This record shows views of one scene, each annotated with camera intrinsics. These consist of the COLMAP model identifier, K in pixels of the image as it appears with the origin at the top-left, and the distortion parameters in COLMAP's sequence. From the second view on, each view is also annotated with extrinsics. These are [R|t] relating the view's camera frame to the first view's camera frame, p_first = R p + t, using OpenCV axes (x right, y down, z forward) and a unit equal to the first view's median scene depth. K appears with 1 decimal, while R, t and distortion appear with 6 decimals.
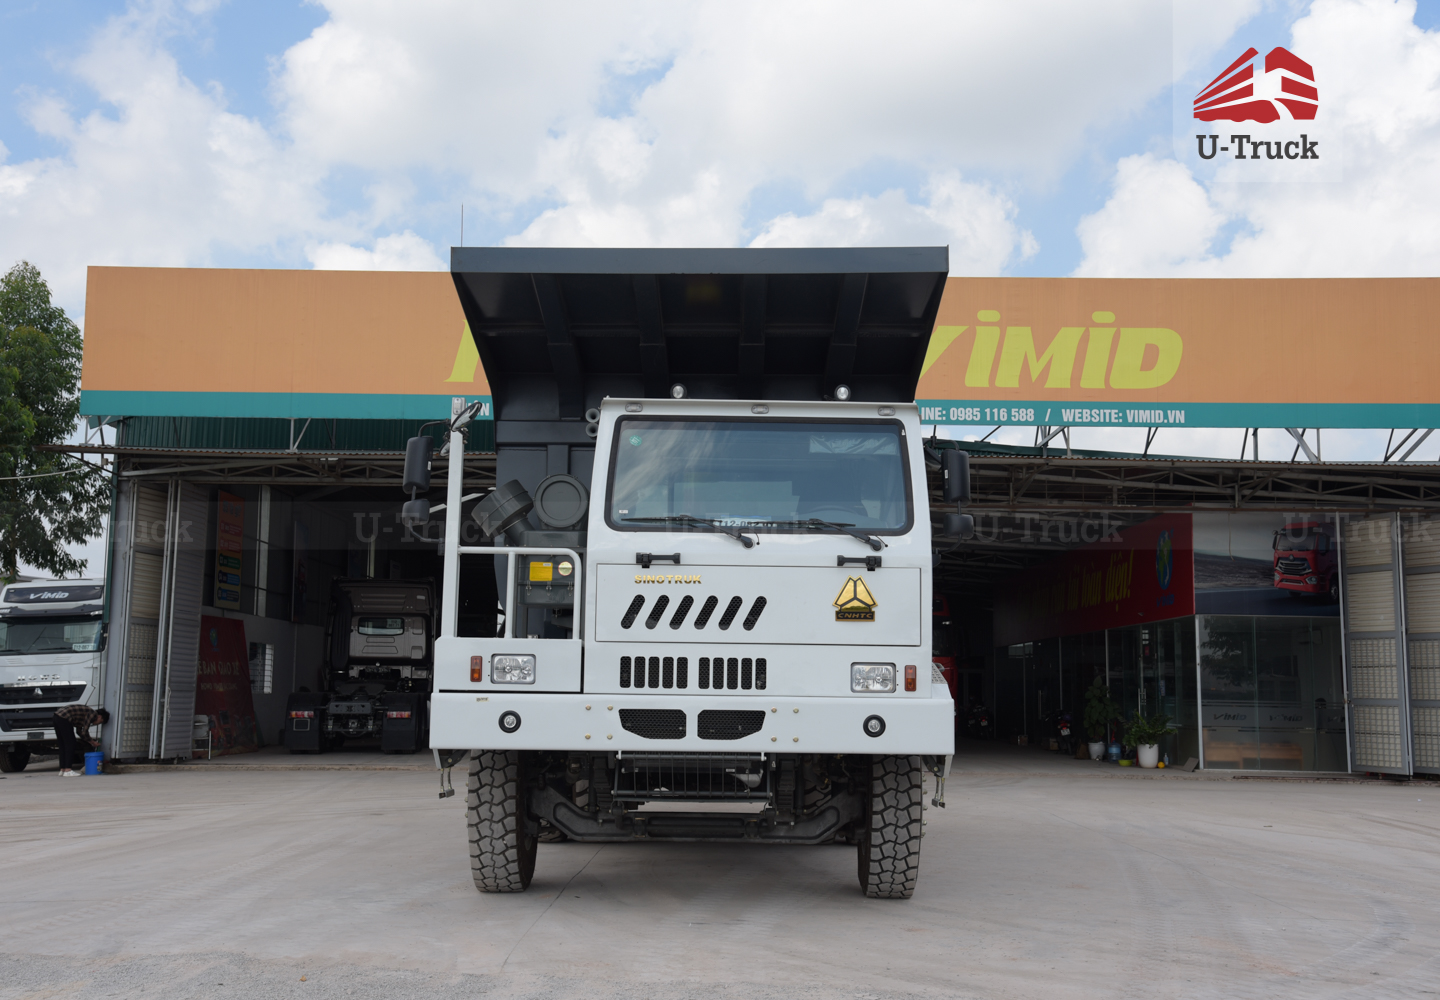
lens RADIAL K [[1581.5, 0, 720.0], [0, 1581.5, 500.0], [0, 0, 1]] dist [0.120945, 0.000265]
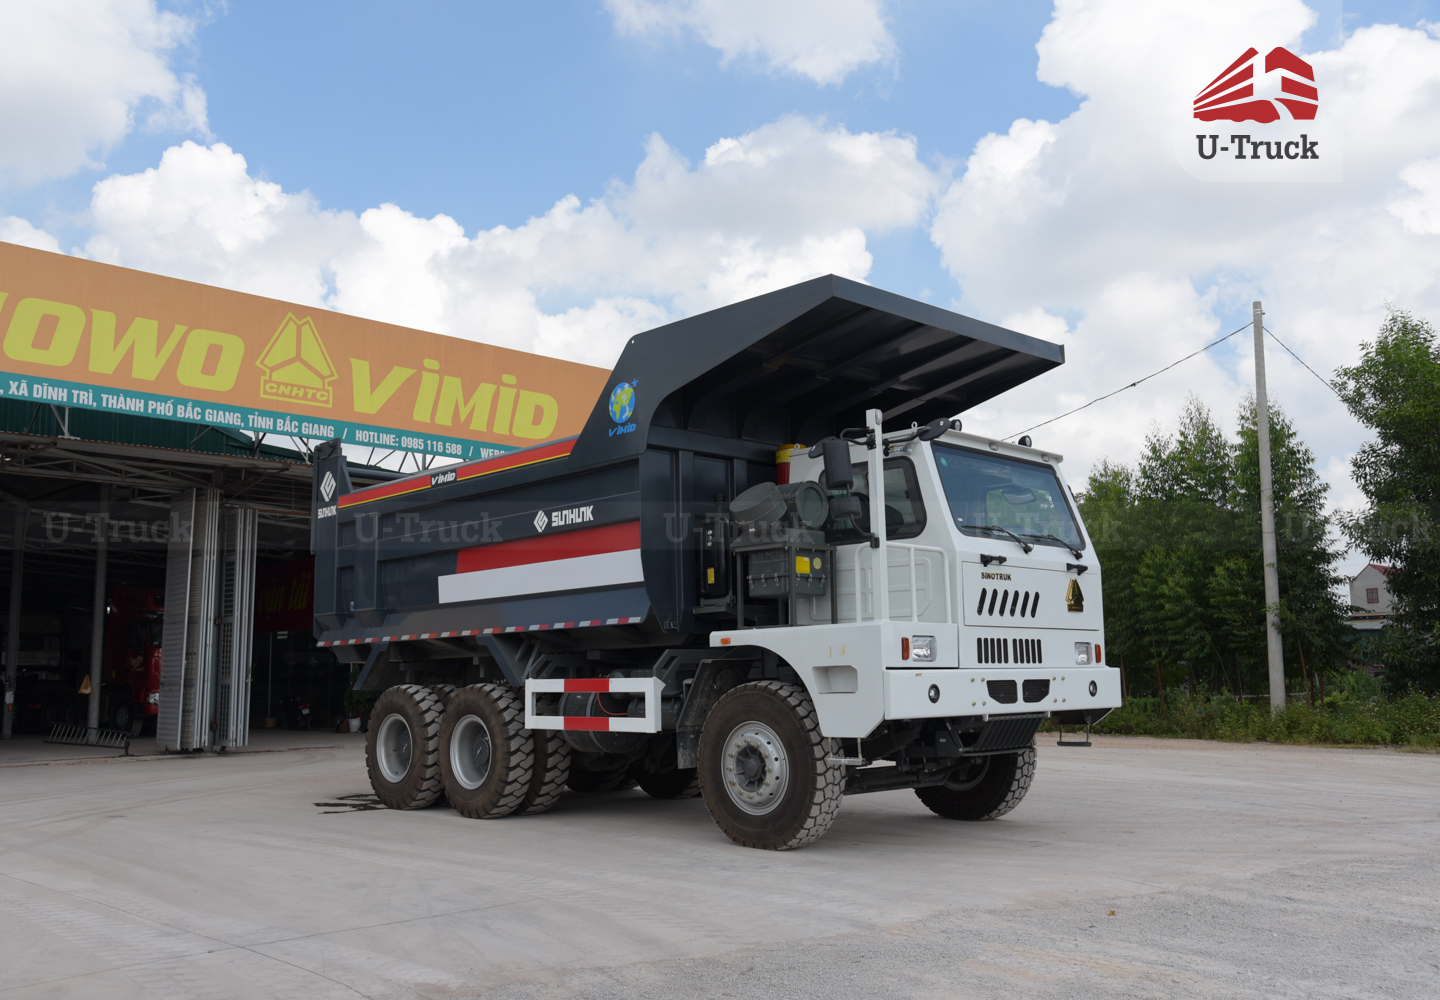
lens RADIAL K [[1250.4, 0, 720.0], [0, 1250.4, 500.0], [0, 0, 1]] dist [-0.003769, -0.001027]
pose [[0.710725, 0.077531, 0.699184, -0.884021], [-0.061461, 0.996951, -0.048074, 0.051136], [-0.700780, -0.008805, 0.713323, 0.450055]]
